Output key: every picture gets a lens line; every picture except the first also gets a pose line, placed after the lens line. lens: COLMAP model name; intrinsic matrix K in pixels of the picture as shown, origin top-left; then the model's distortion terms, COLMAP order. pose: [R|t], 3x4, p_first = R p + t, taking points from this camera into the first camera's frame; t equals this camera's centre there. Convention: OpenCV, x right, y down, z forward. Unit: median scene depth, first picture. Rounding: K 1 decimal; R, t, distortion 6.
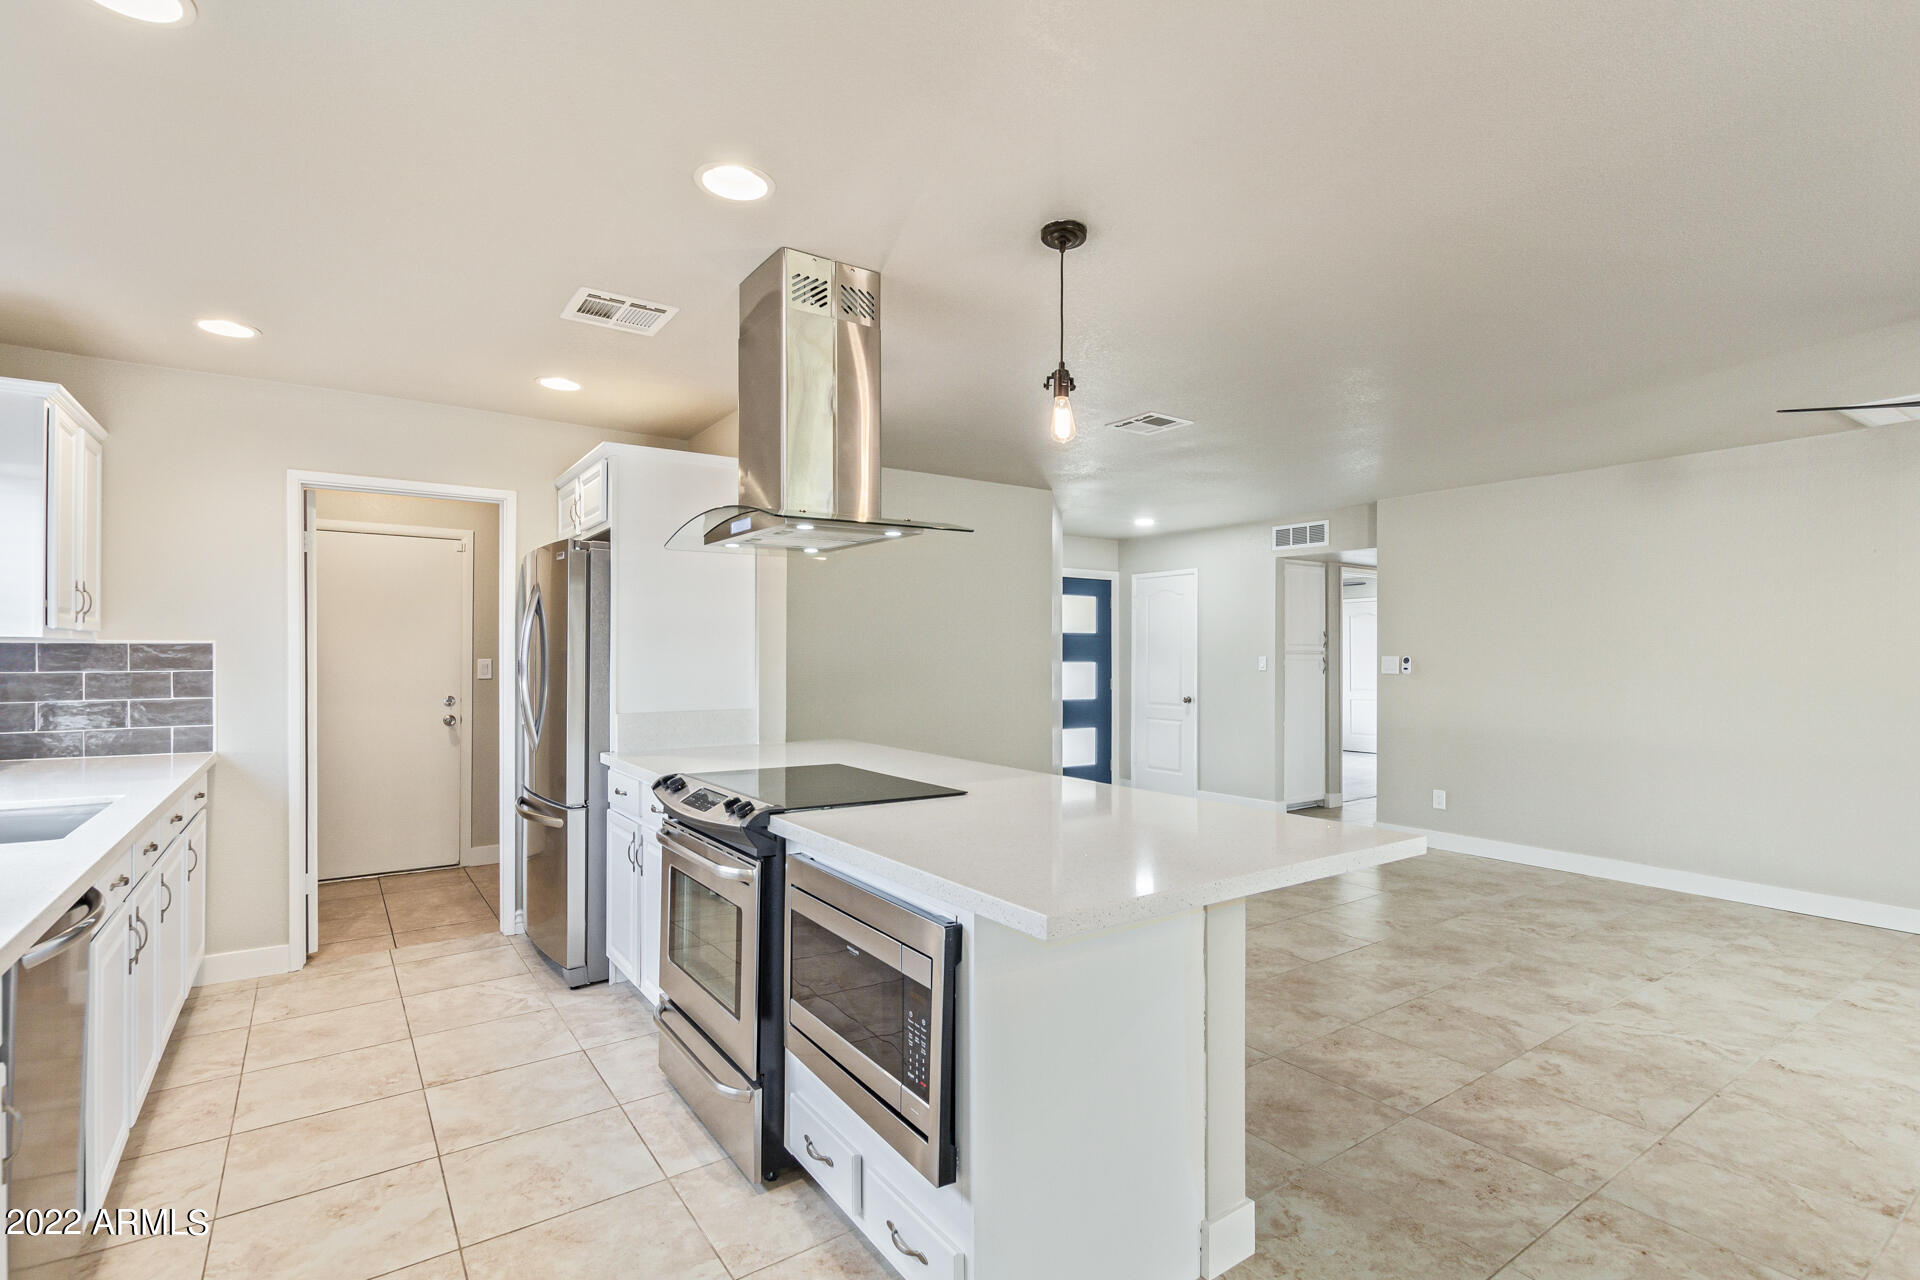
lens RADIAL K [[902.4, 0, 957.9], [0, 902.4, 654.6], [0, 0, 1]] dist [0.007053, -0.002993]
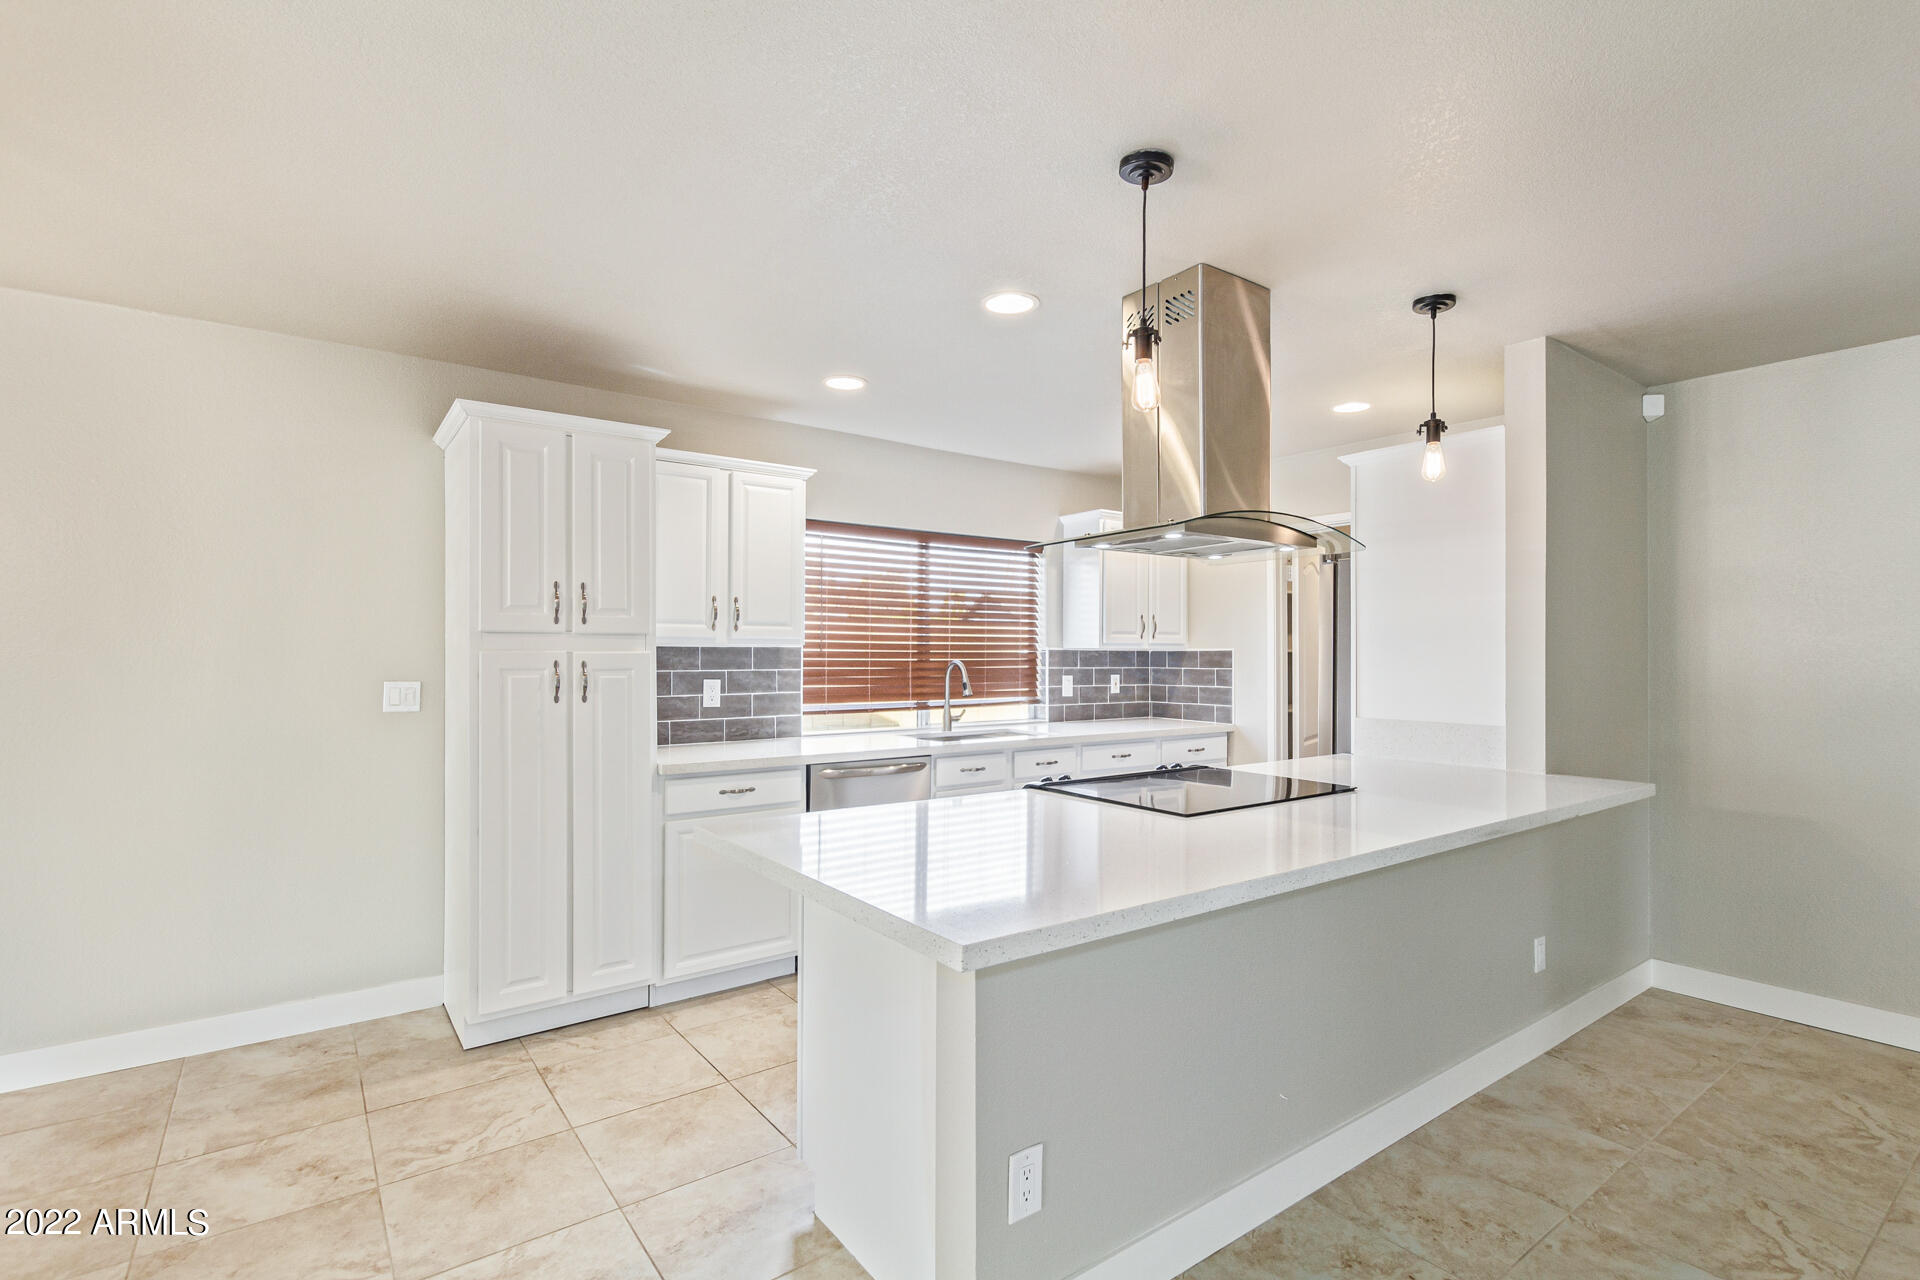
lens RADIAL K [[902.4, 0, 967.9], [0, 902.4, 642.2], [0, 0, 1]] dist [0.007053, -0.002993]
pose [[0.032913, -0.013812, -0.999363, 0.628518], [-0.004215, 0.999894, -0.013958, -0.003231], [0.999449, 0.004672, 0.032851, 0.528330]]
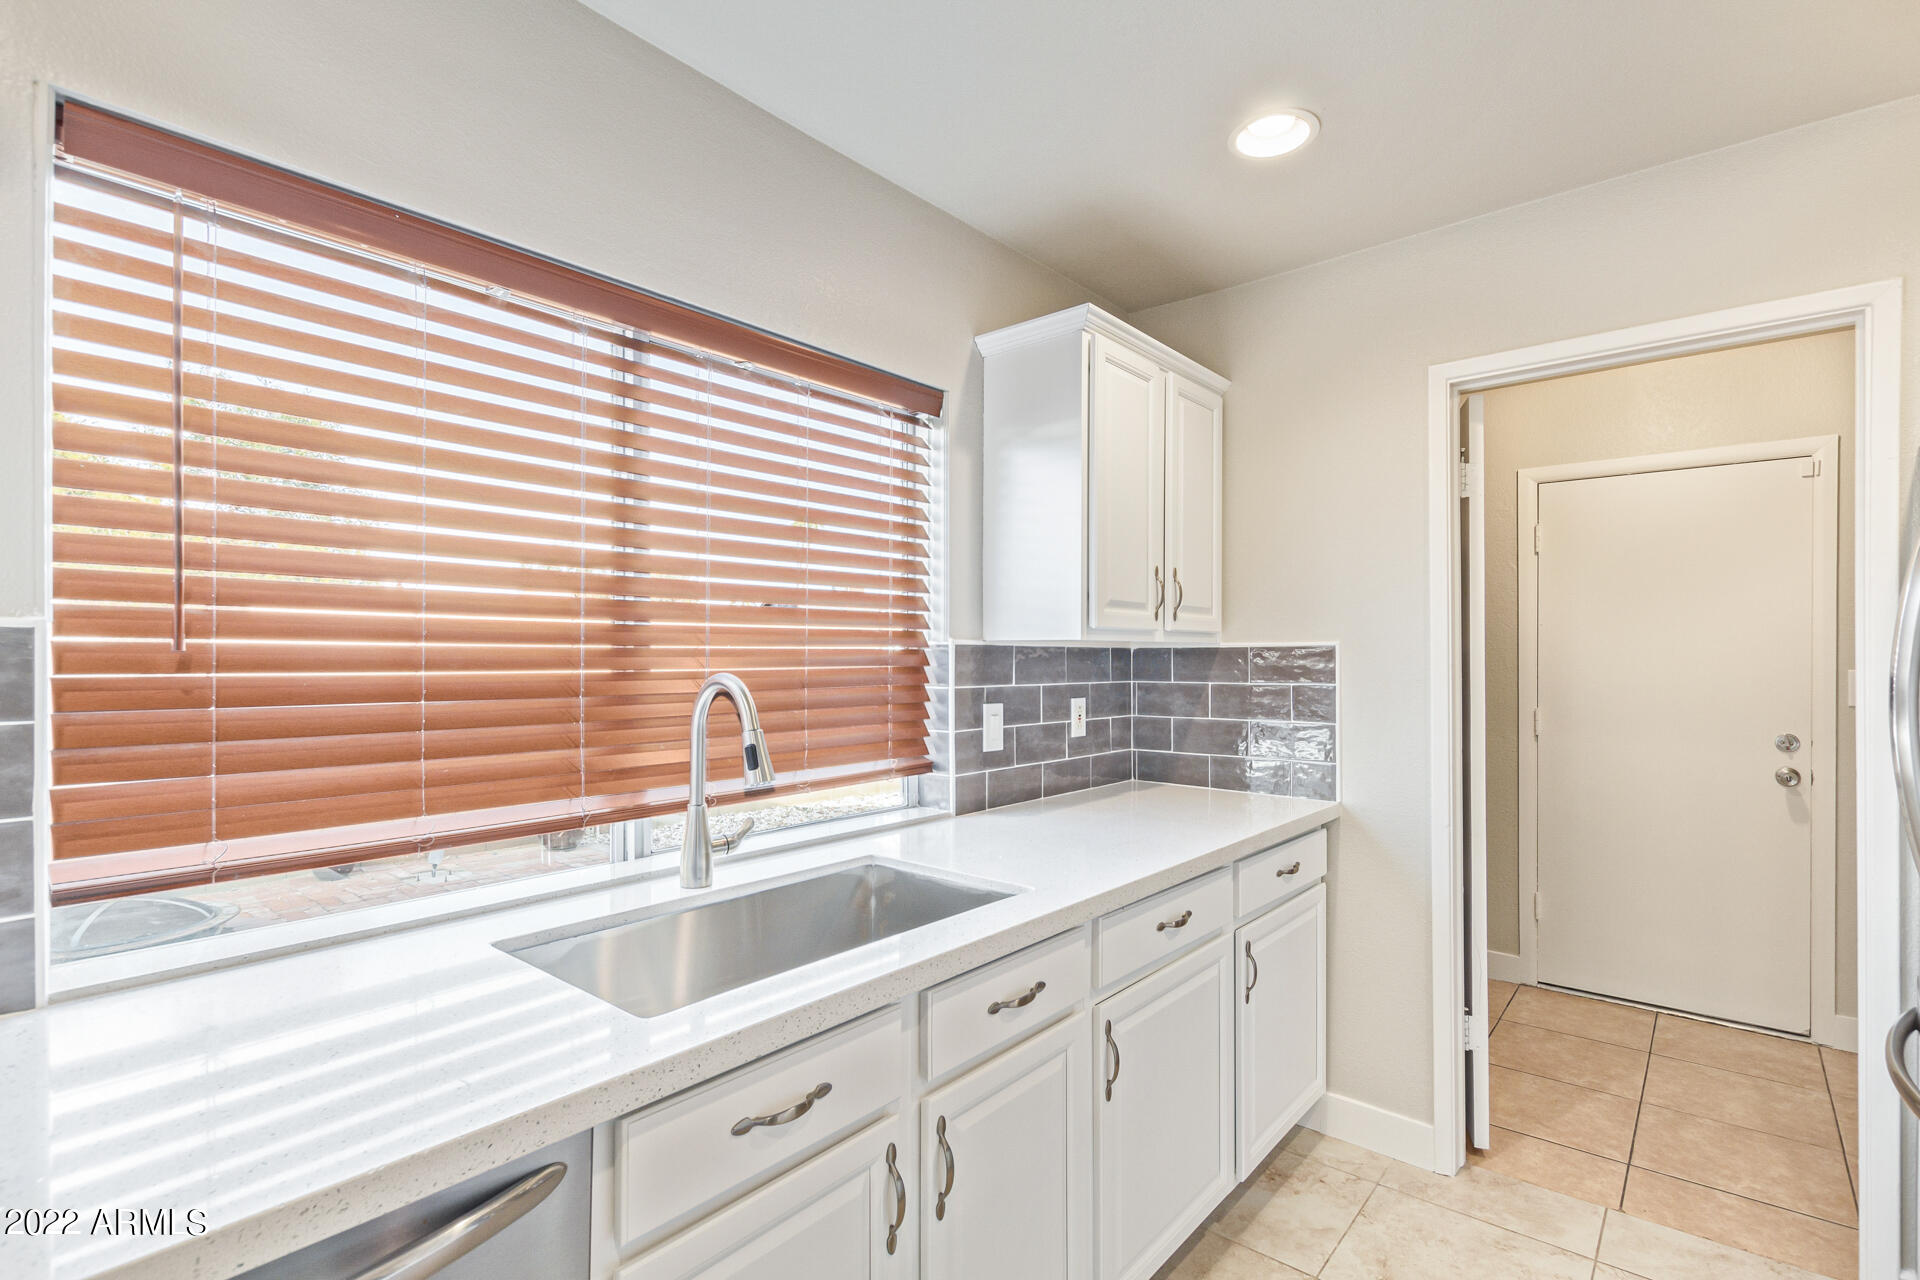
lens RADIAL K [[902.4, 0, 972.7], [0, 902.4, 651.4], [0, 0, 1]] dist [0.007053, -0.002993]
pose [[0.261190, -0.006060, -0.965269, -0.228951], [-0.000155, 0.999980, -0.006320, -0.003342], [0.965288, 0.001800, 0.261183, 0.556901]]
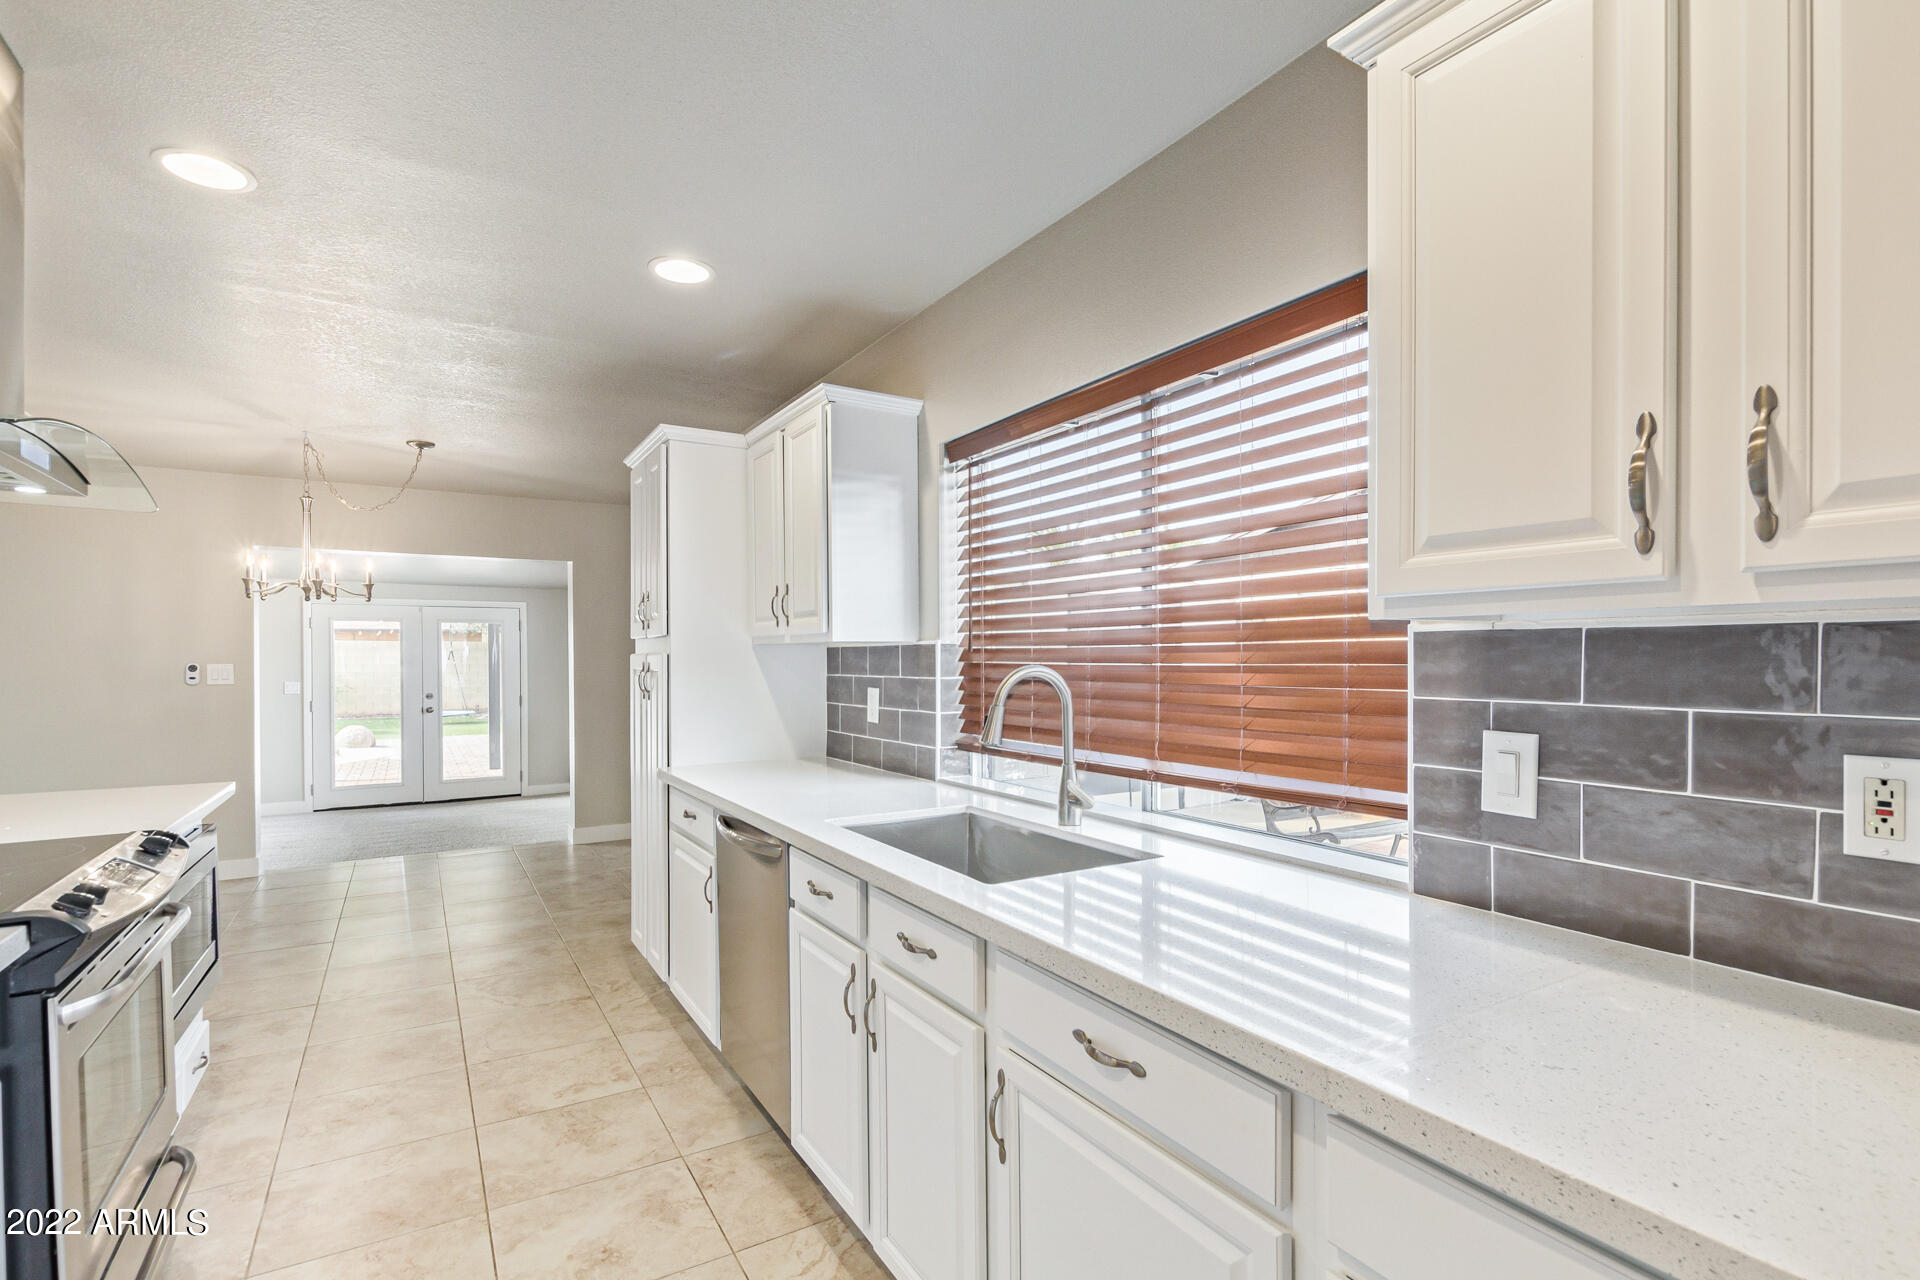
lens RADIAL K [[902.4, 0, 986.6], [0, 902.4, 664.5], [0, 0, 1]] dist [0.007053, -0.002993]
pose [[-0.999058, 0.000702, 0.043383, -0.656995], [0.001053, 0.999967, 0.008056, -0.000957], [-0.043376, 0.008094, -0.999026, 1.126368]]
